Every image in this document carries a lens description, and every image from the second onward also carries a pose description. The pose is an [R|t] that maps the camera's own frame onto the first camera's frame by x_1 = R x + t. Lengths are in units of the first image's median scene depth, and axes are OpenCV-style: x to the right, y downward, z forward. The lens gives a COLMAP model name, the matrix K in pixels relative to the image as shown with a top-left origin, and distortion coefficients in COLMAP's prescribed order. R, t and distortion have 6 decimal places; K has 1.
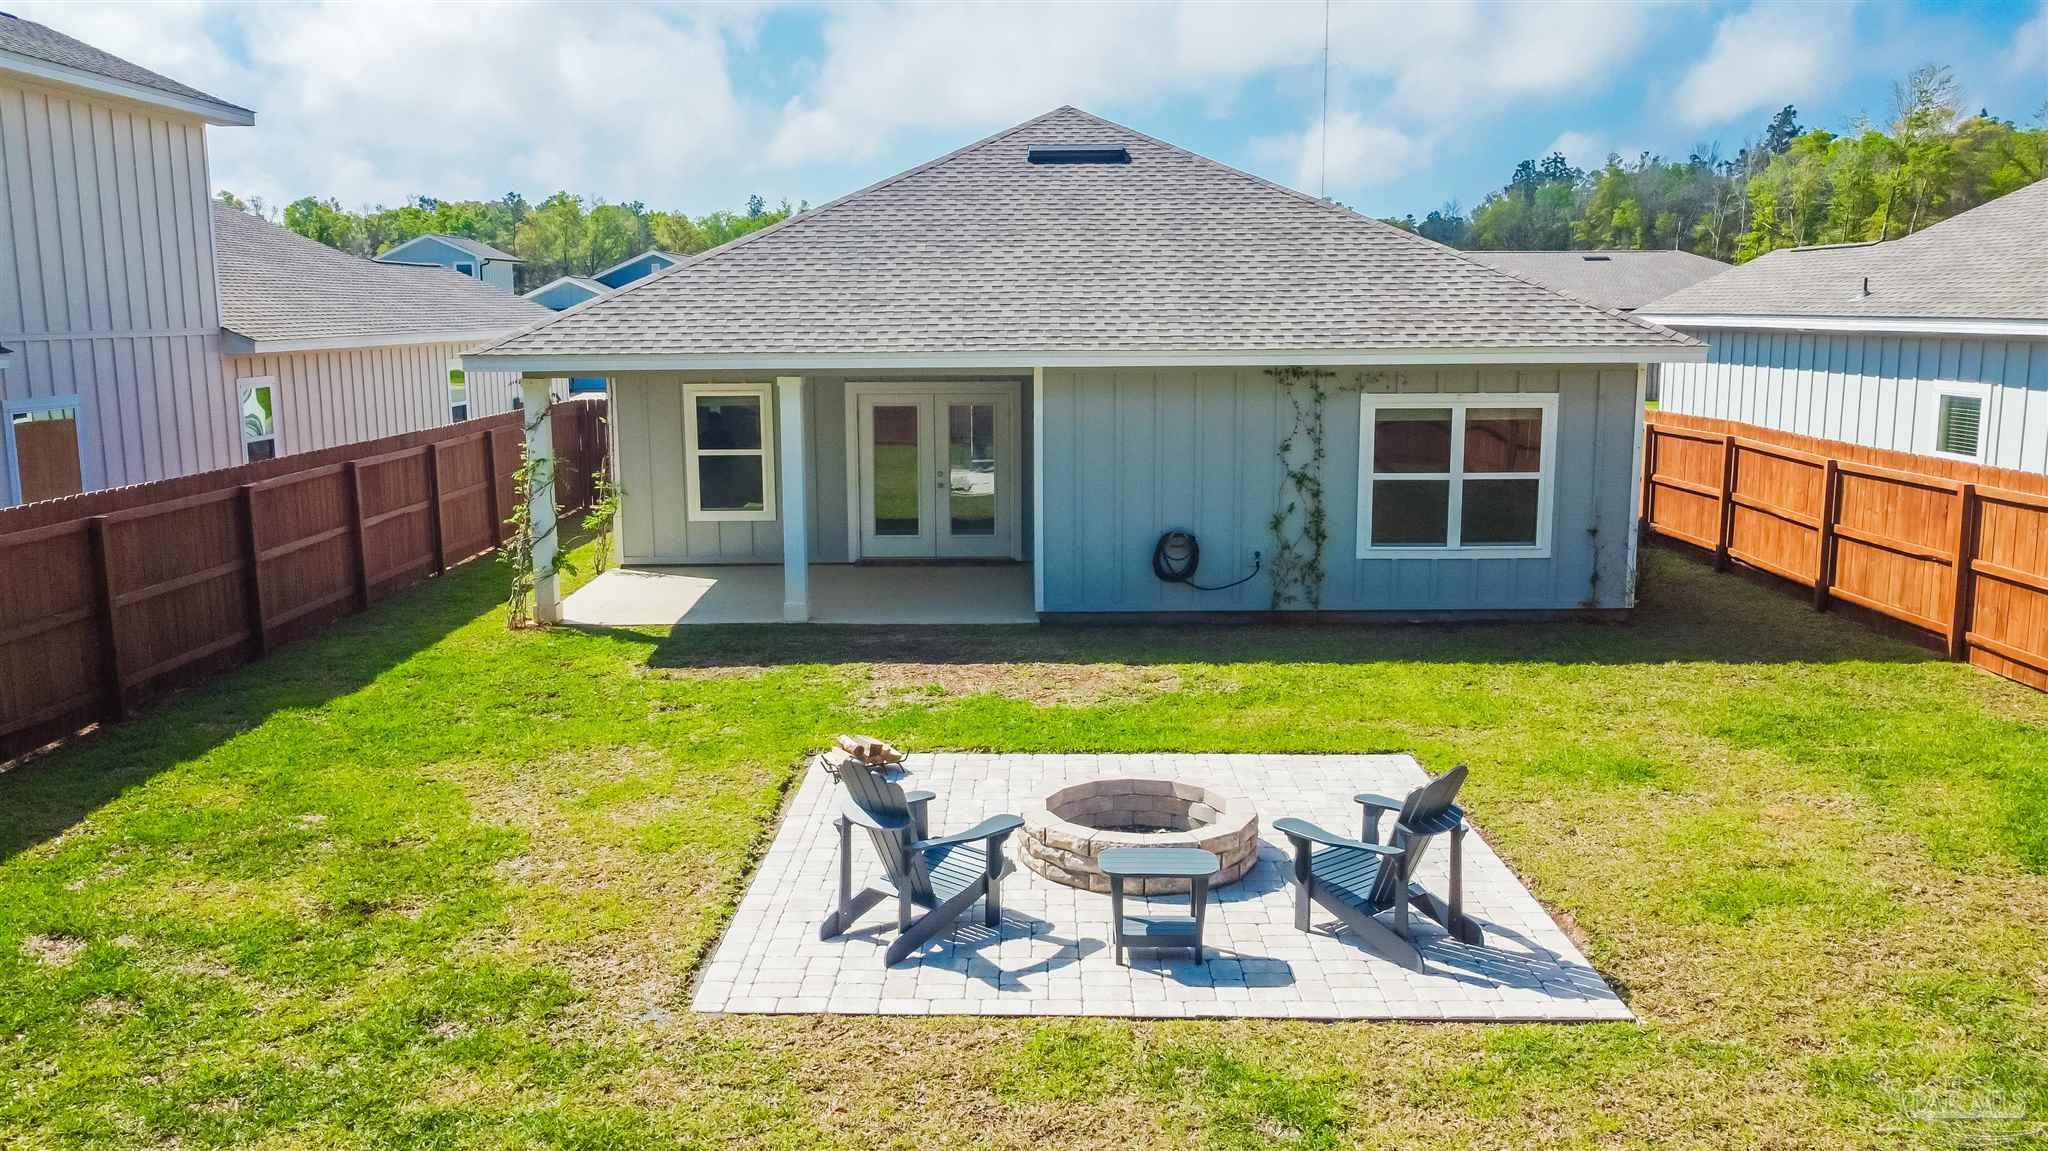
lens RADIAL K [[1554.8, 0, 1024.0], [0, 1554.8, 575.5], [0, 0, 1]] dist [-0.011549, 0.002648]
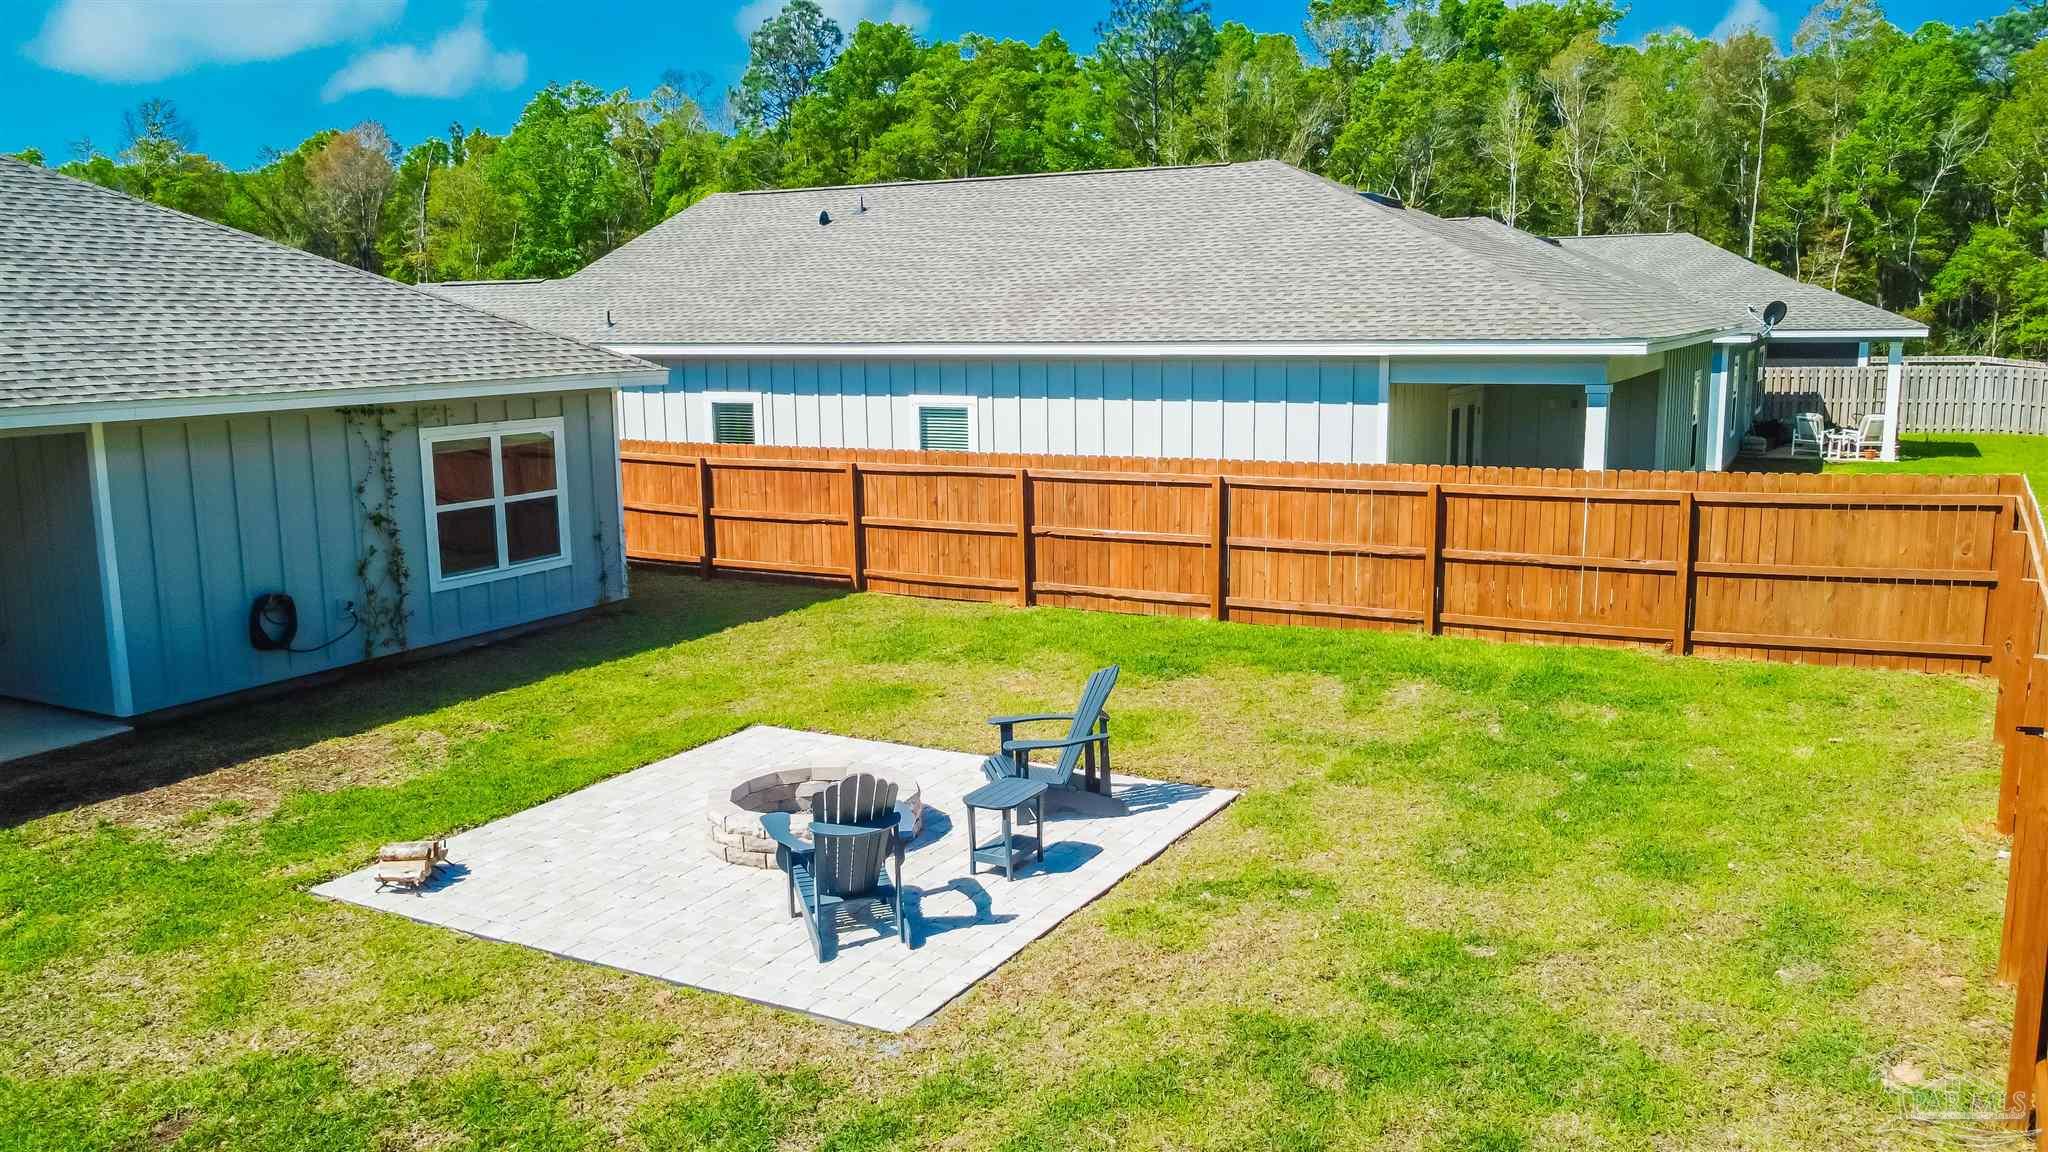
lens RADIAL K [[1543.8, 0, 1024.0], [0, 1543.8, 576.0], [0, 0, 1]] dist [-0.000789, -0.006577]
pose [[0.478123, -0.146401, 0.866005, -0.471531], [0.157309, 0.984340, 0.079555, -0.041044], [-0.864090, 0.098193, 0.493666, 0.178753]]
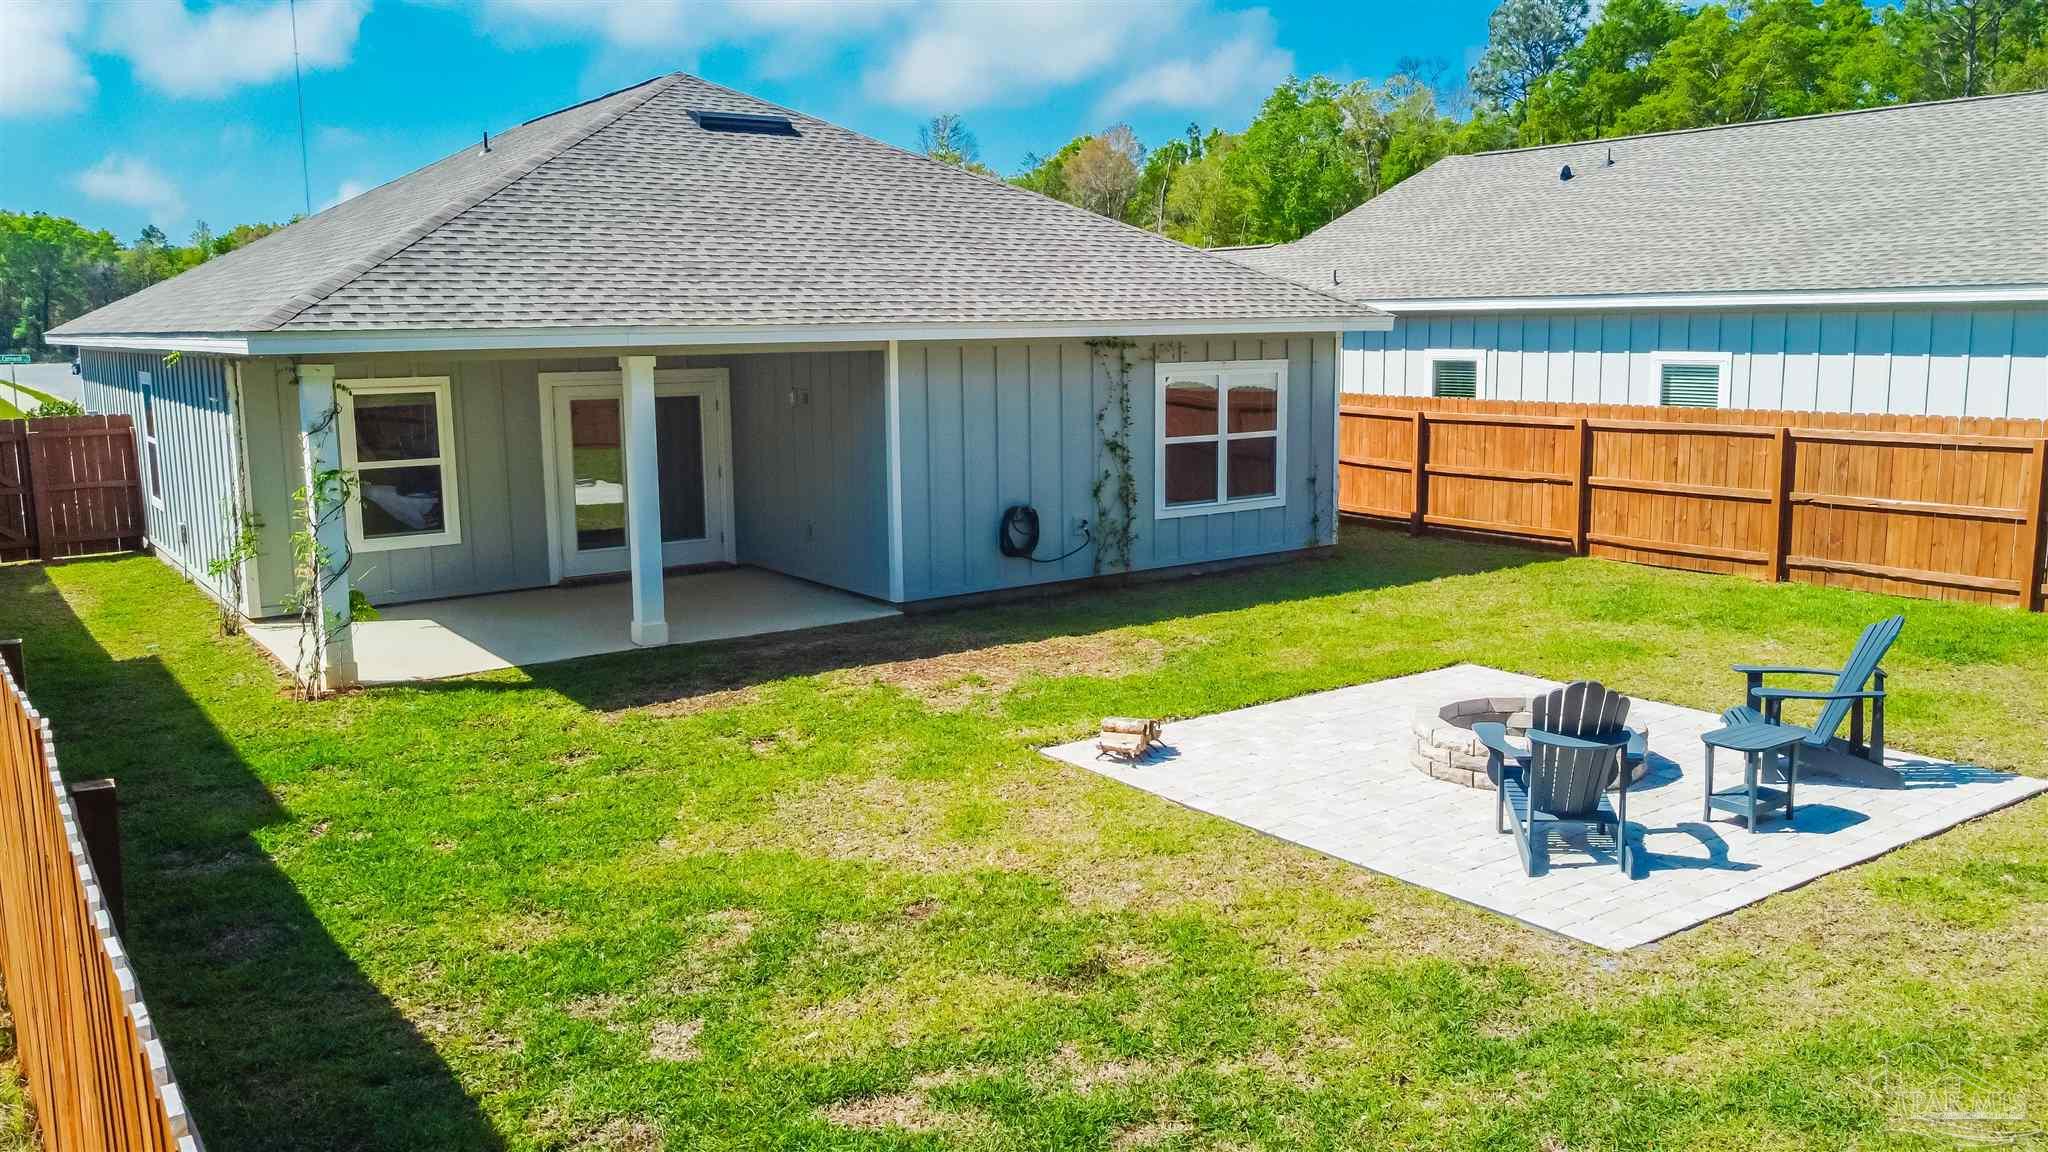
lens RADIAL K [[1554.8, 0, 1024.0], [0, 1554.8, 576.0], [0, 0, 1]] dist [-0.011549, 0.002648]
pose [[0.811126, -0.098250, 0.576560, -0.477770], [0.106531, 0.994117, 0.019533, -0.002982], [-0.575087, 0.045578, 0.816822, 0.193374]]
